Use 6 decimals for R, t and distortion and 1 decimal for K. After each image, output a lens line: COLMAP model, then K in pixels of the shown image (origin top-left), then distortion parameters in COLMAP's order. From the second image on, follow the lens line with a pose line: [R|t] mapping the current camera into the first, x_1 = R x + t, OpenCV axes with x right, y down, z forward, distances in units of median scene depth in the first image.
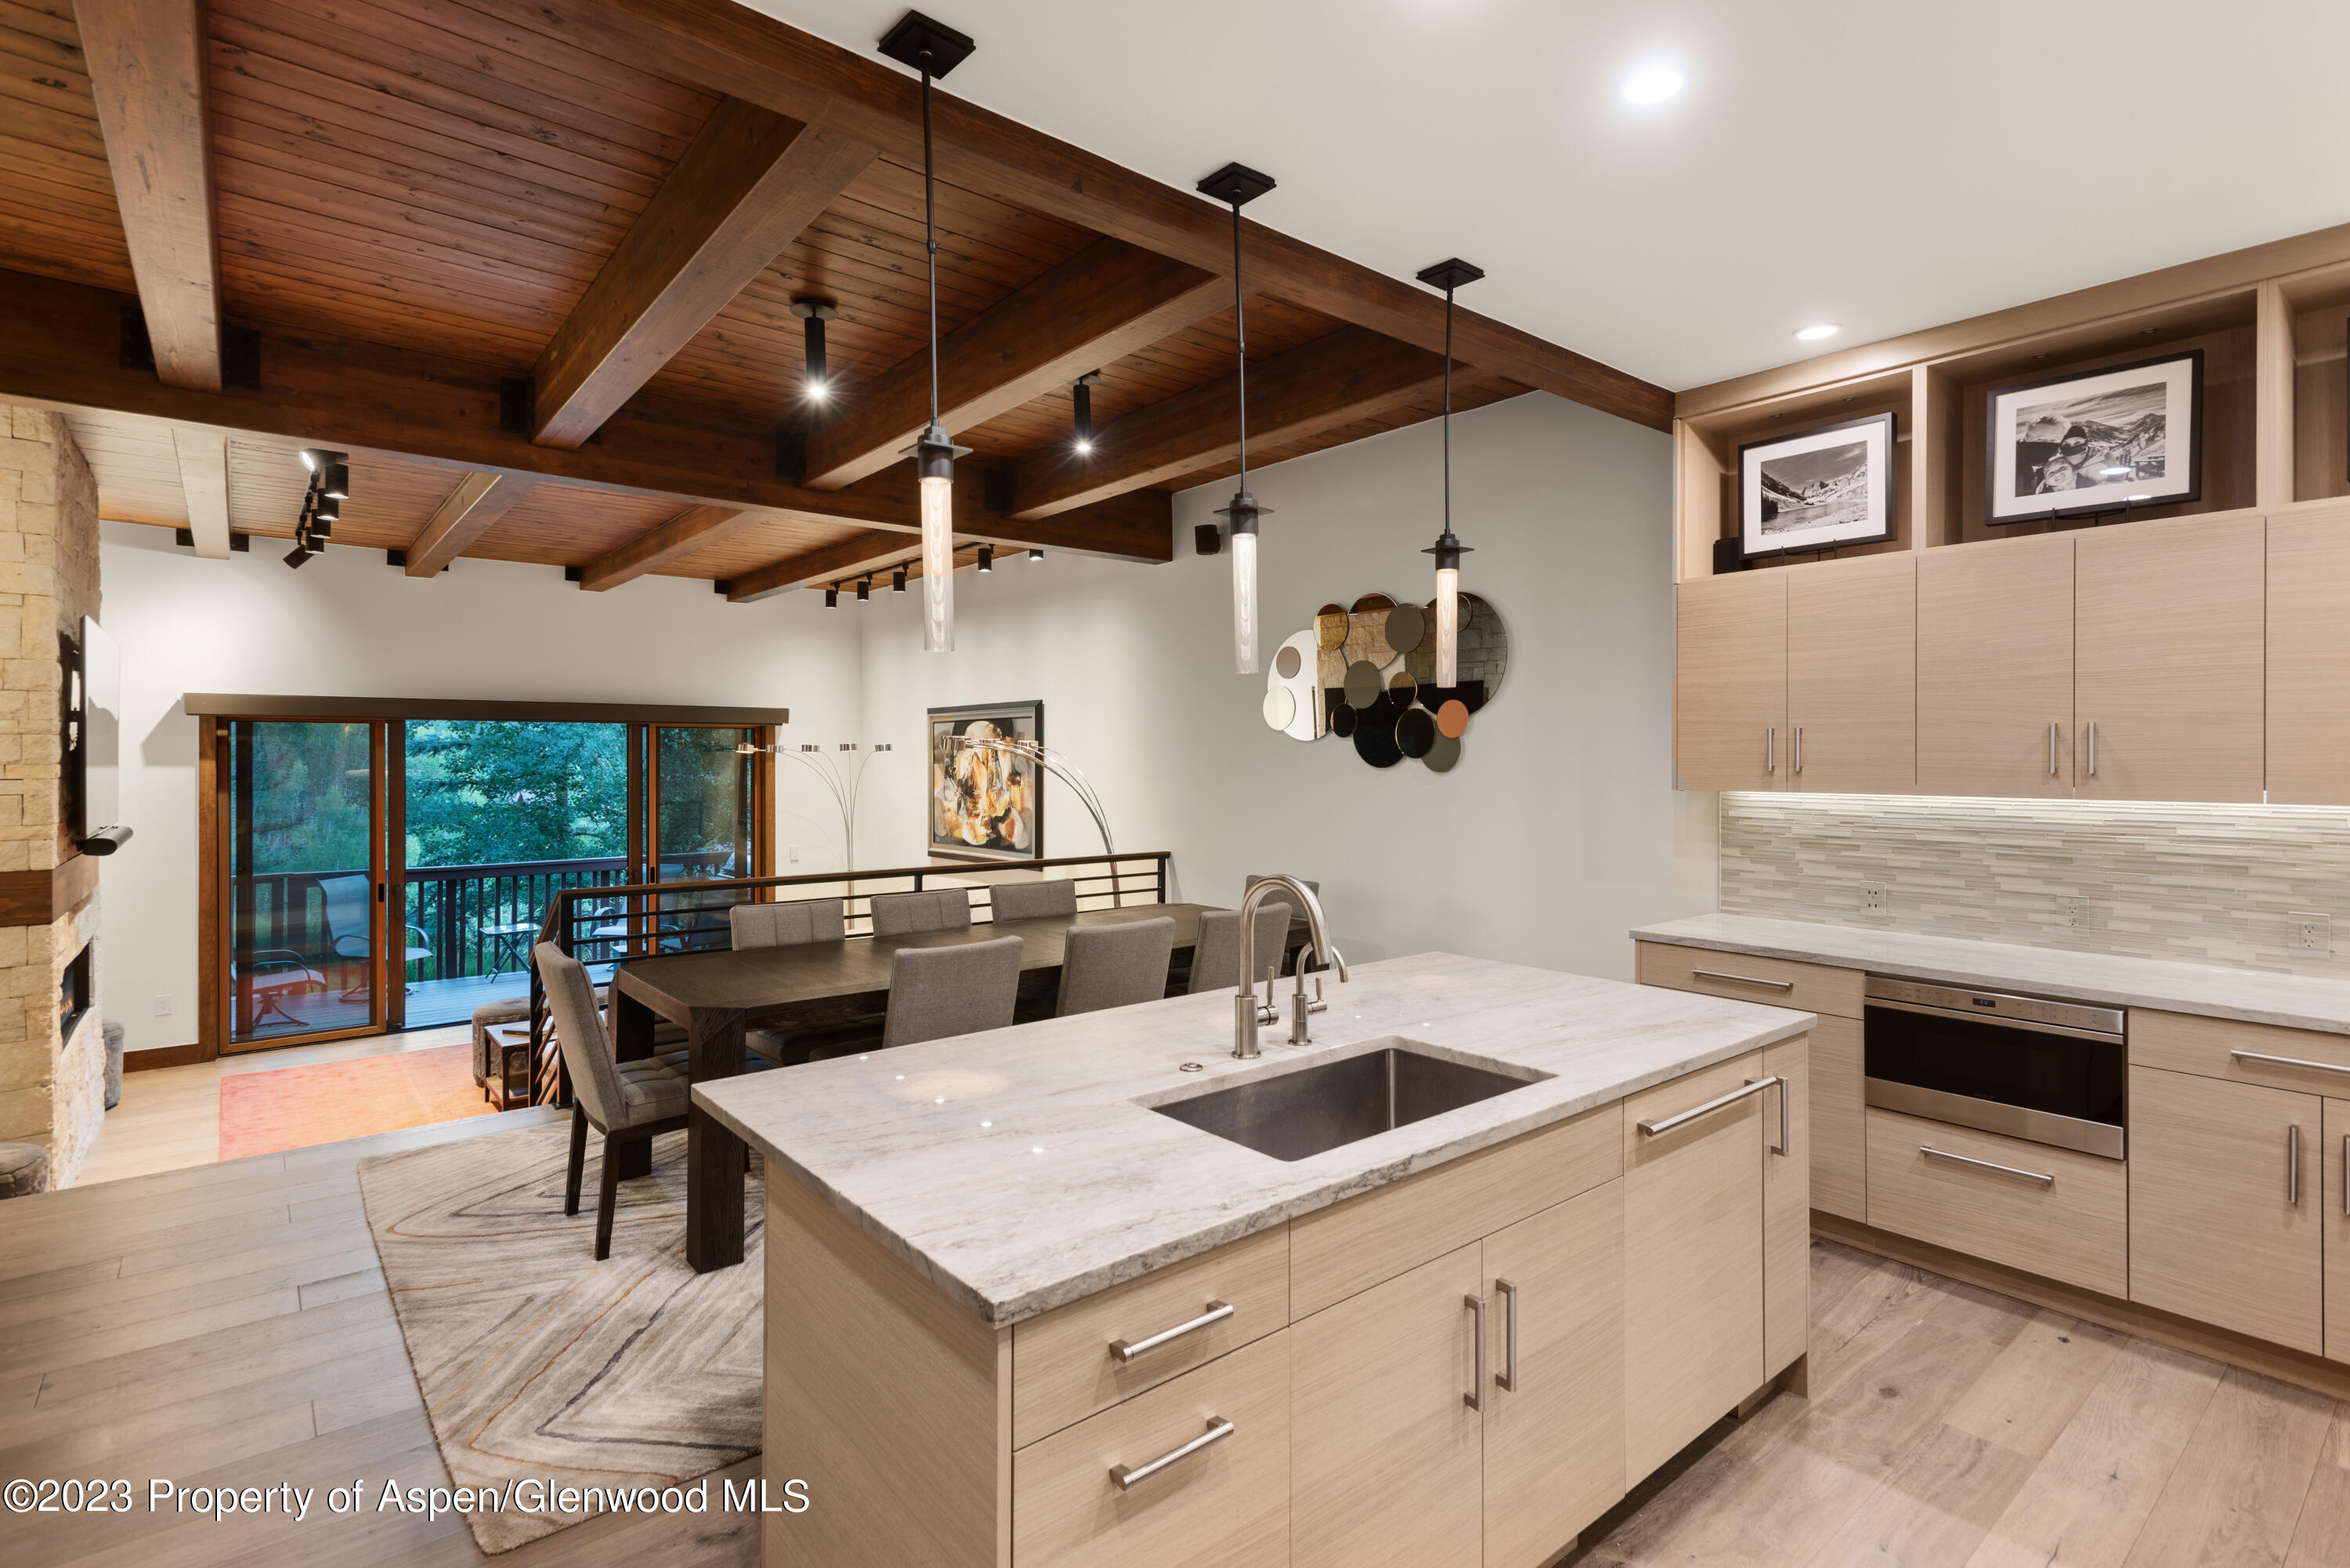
lens RADIAL K [[1141.5, 0, 1213.7], [0, 1141.5, 755.6], [0, 0, 1]] dist [0.003005, -0.000036]
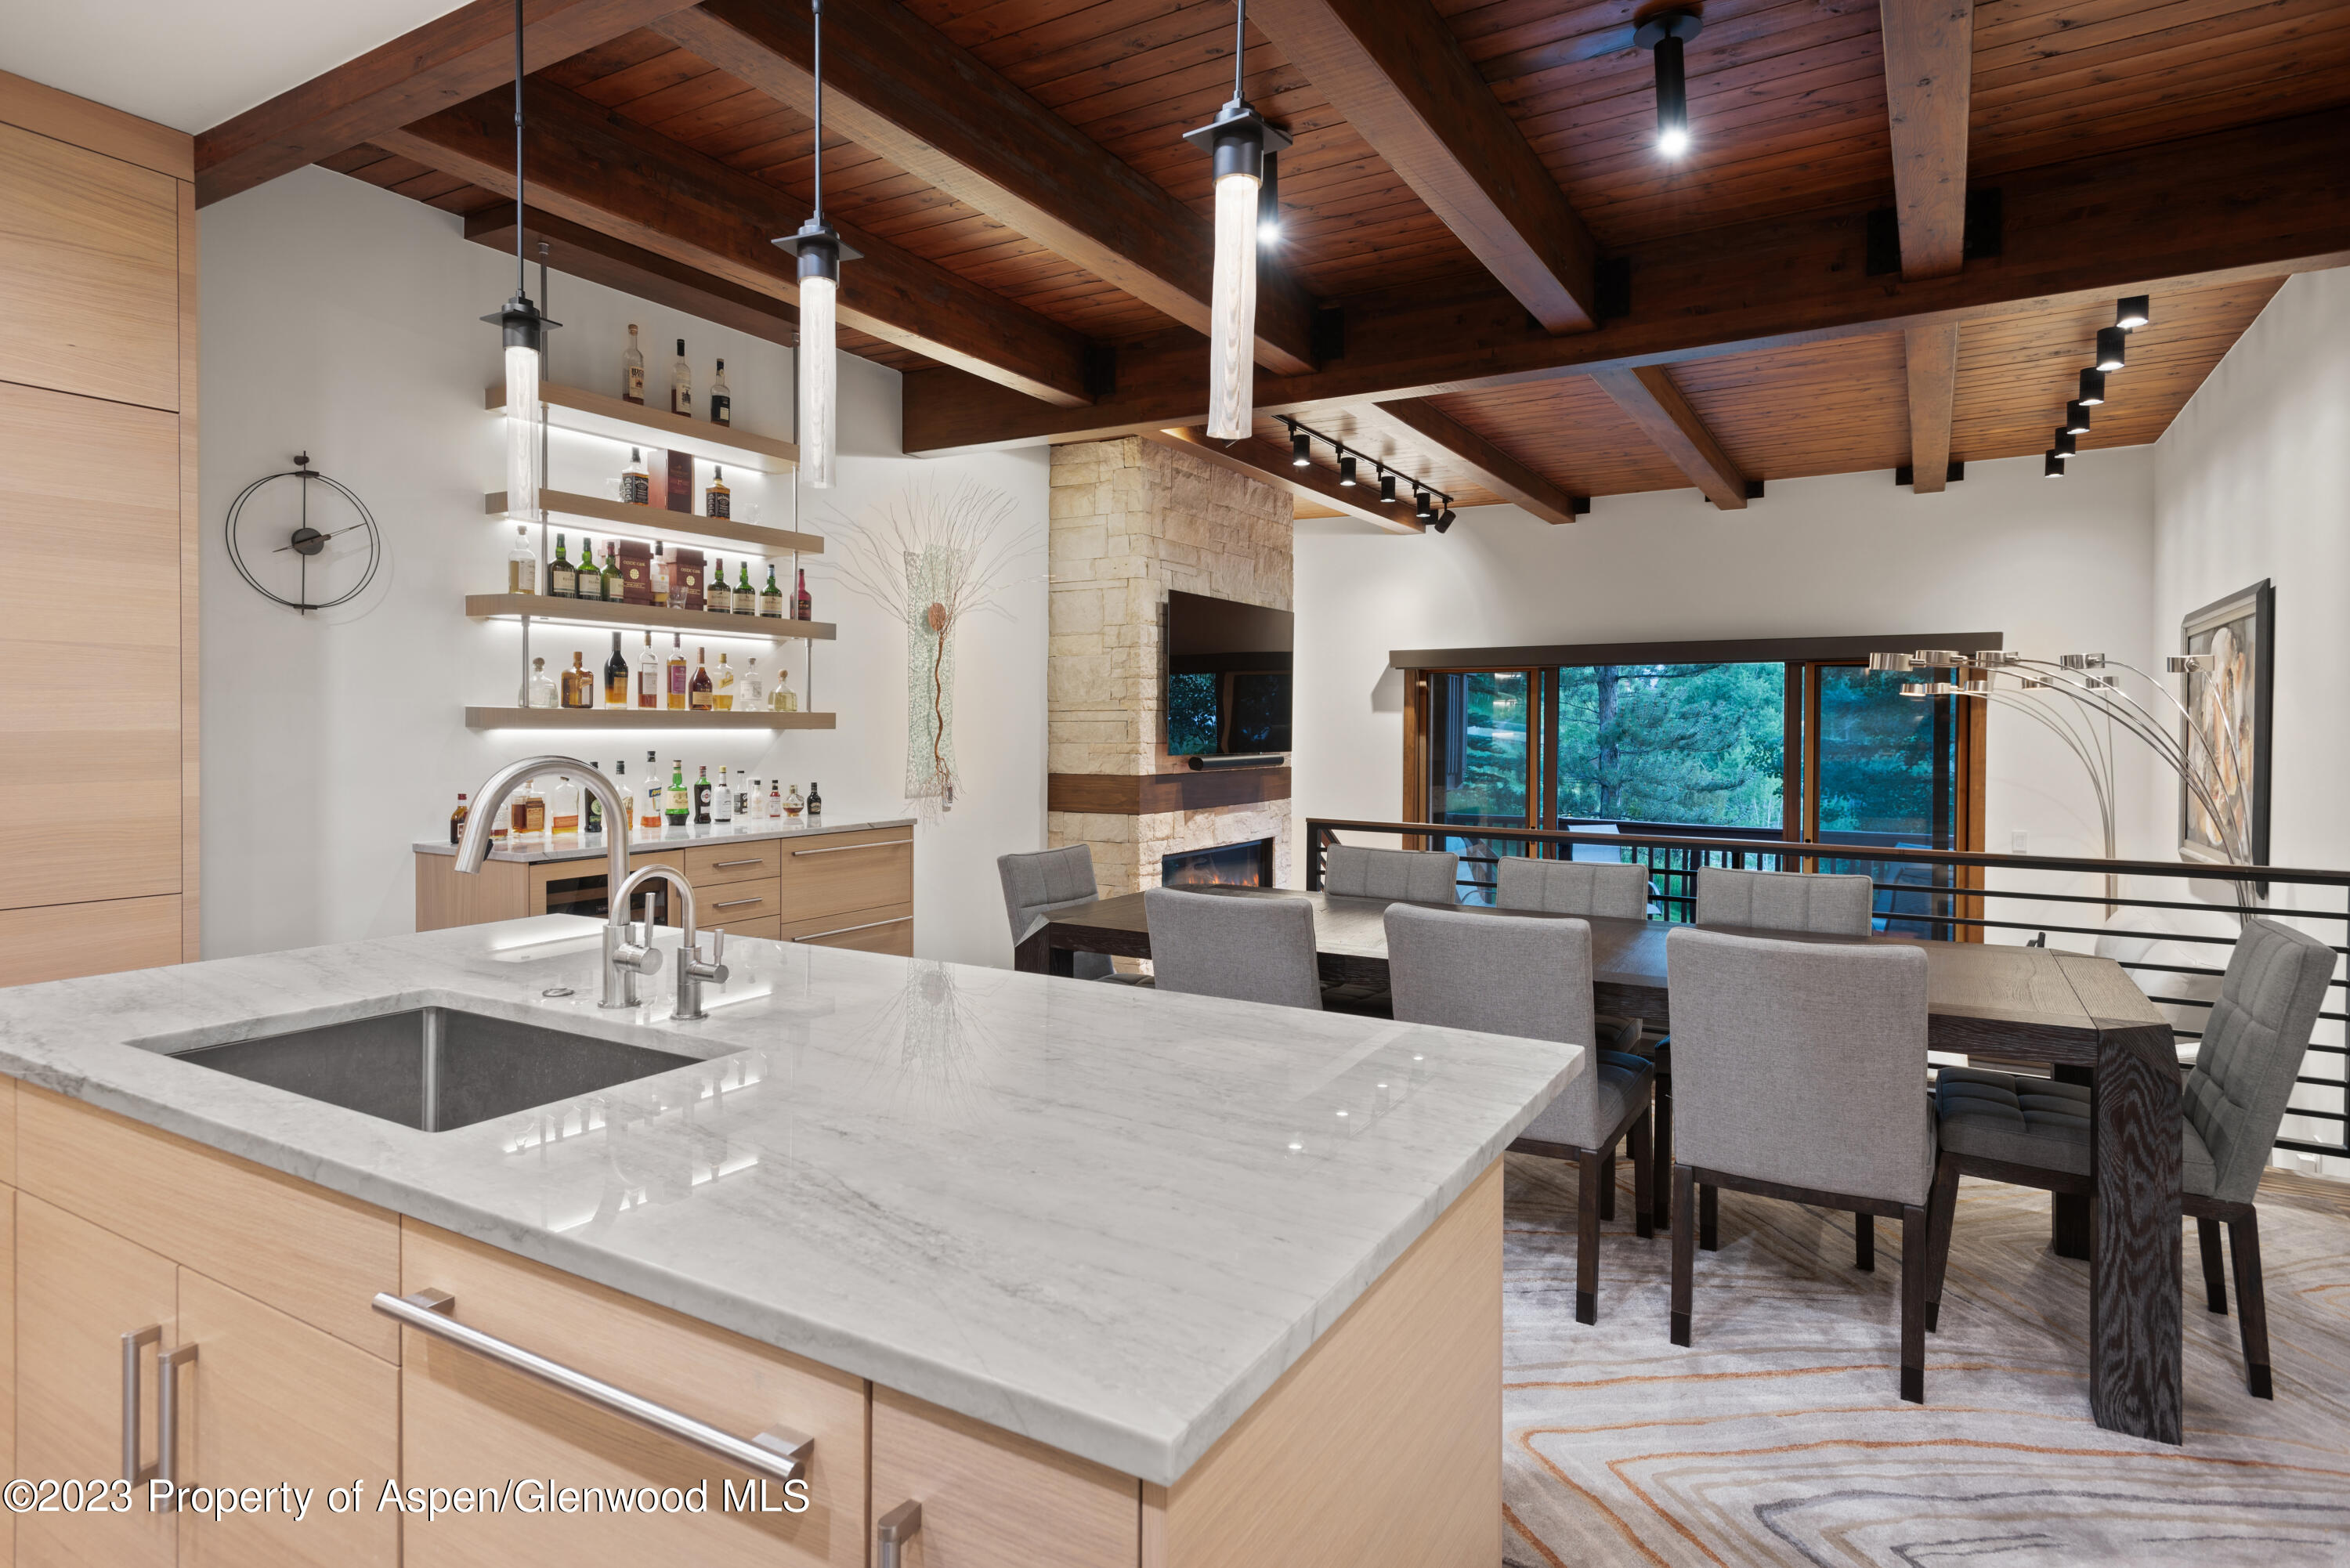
lens RADIAL K [[1296.7, 0, 1156.0], [0, 1296.7, 757.8], [0, 0, 1]] dist [0.032401, -0.001489]
pose [[0.314013, 0.026204, -0.949057, 0.278358], [-0.006137, 0.999654, 0.025570, 0.021992], [0.949399, -0.002205, 0.314065, 0.311942]]
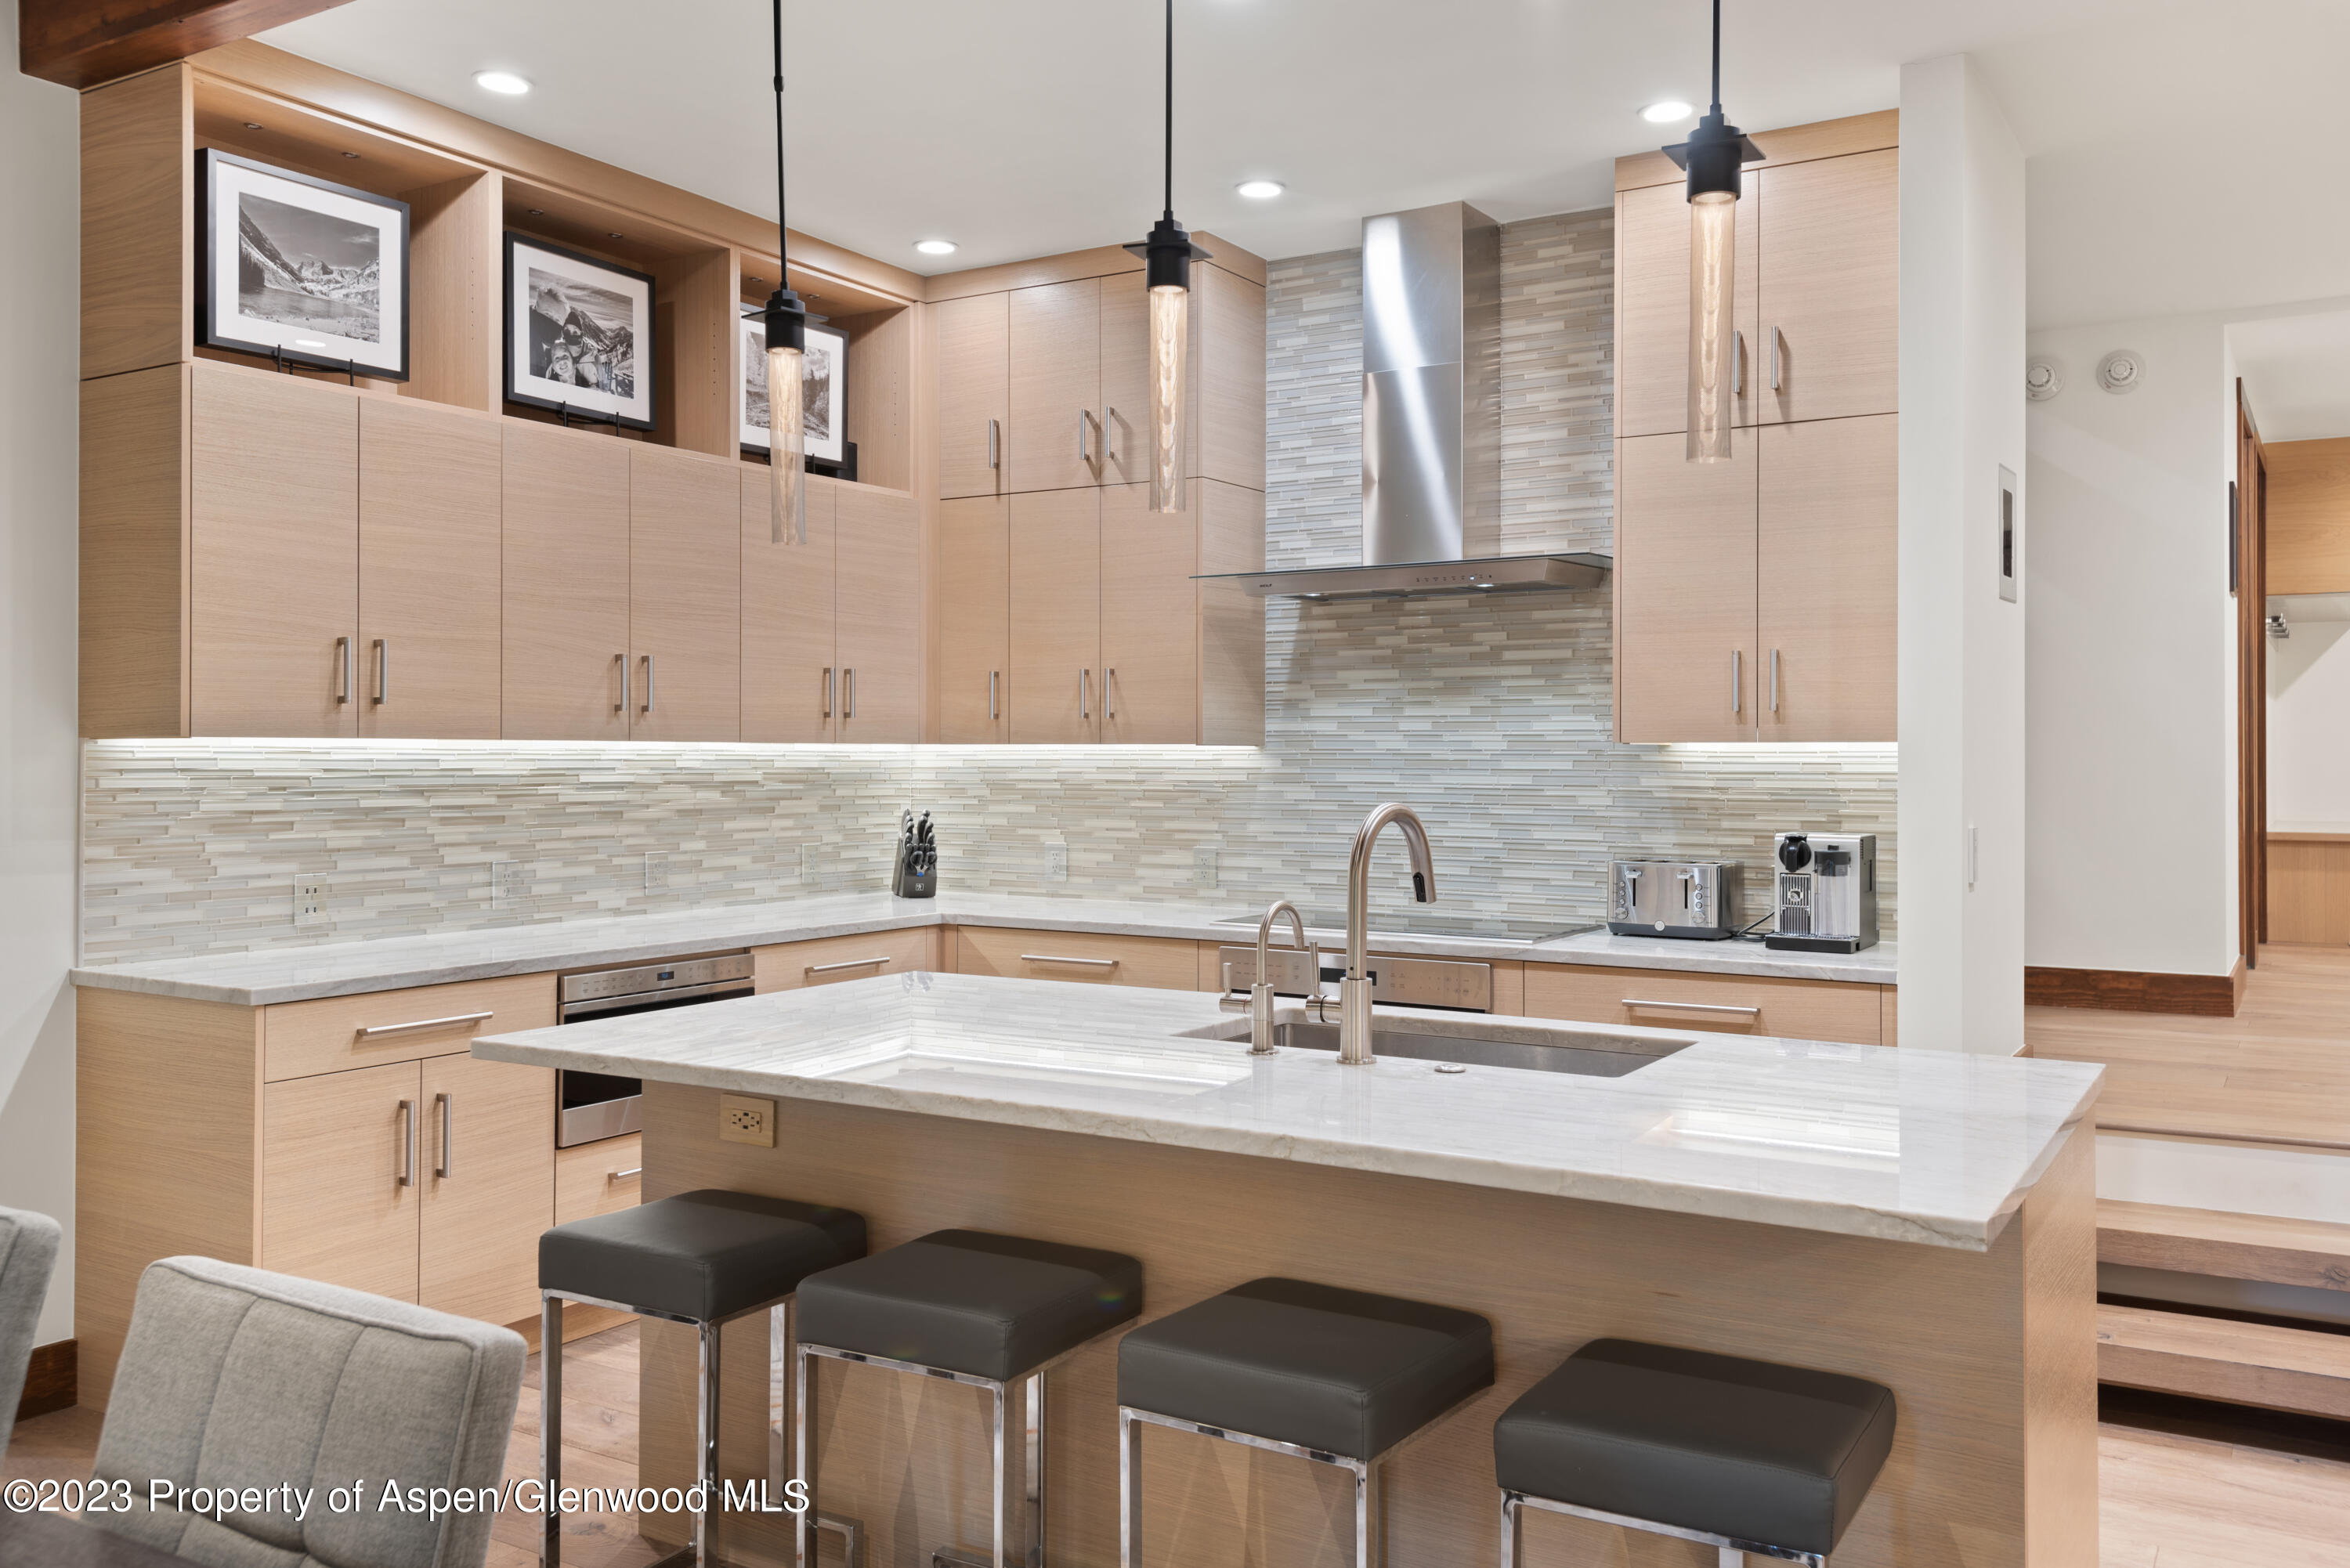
lens RADIAL K [[1864.3, 0, 1115.9], [0, 1864.3, 742.9], [0, 0, 1]] dist [0.045497, -0.006521]
pose [[-0.287022, 0.006056, 0.957905, -0.303340], [-0.001049, 0.999977, -0.006636, 0.019665], [-0.957924, -0.002910, -0.287009, 0.424530]]
